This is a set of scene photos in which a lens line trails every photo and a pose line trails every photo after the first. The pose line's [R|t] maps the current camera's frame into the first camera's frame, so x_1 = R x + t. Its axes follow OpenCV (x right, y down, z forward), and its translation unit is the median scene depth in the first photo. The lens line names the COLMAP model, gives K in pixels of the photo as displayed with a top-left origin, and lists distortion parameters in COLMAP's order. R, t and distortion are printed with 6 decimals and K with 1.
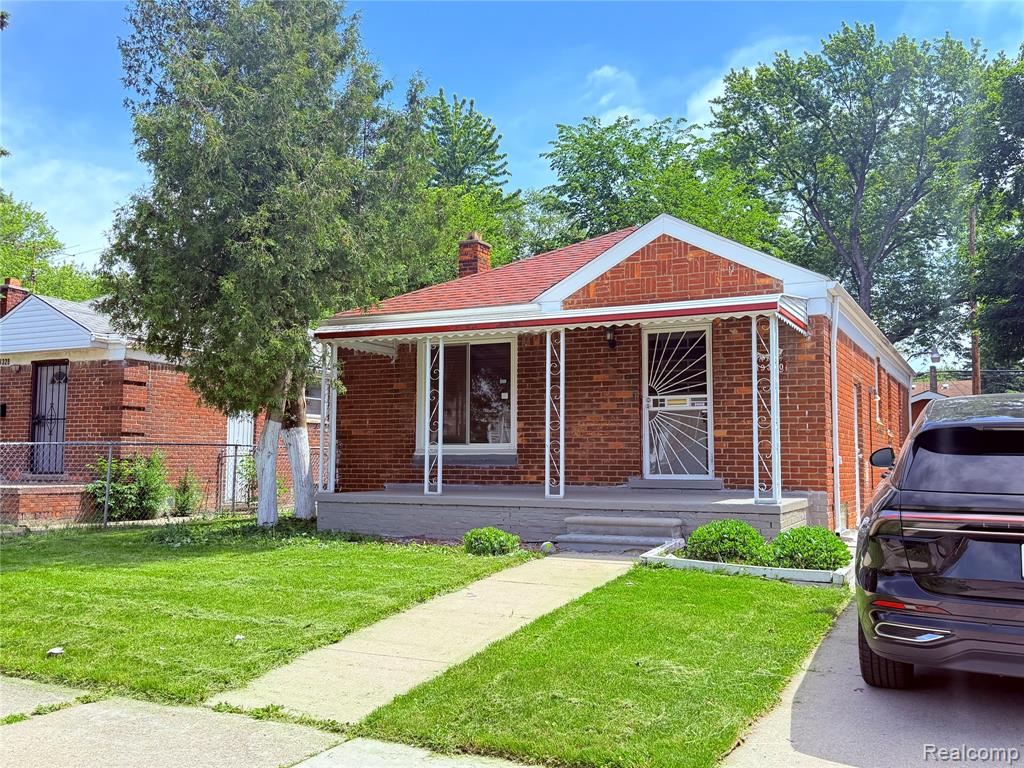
lens RADIAL K [[944.0, 0, 512.0], [0, 944.0, 384.0], [0, 0, 1]] dist [0.179199, -0.320405]
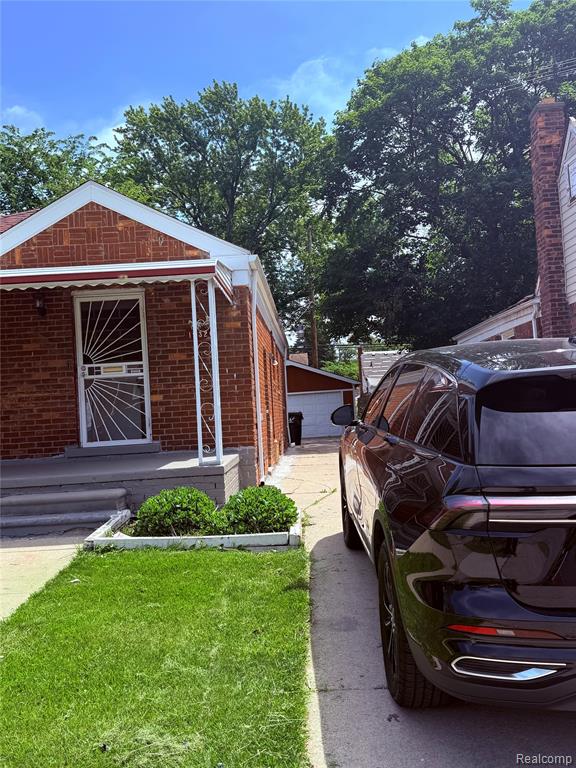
lens RADIAL K [[708.0, 0, 288.0], [0, 708.0, 384.0], [0, 0, 1]] dist [0.179199, -0.320405]
pose [[0.905905, -0.036226, 0.421928, 0.019611], [0.022588, 0.999050, 0.037279, 0.009979], [-0.422878, -0.024241, 0.905862, 0.222323]]
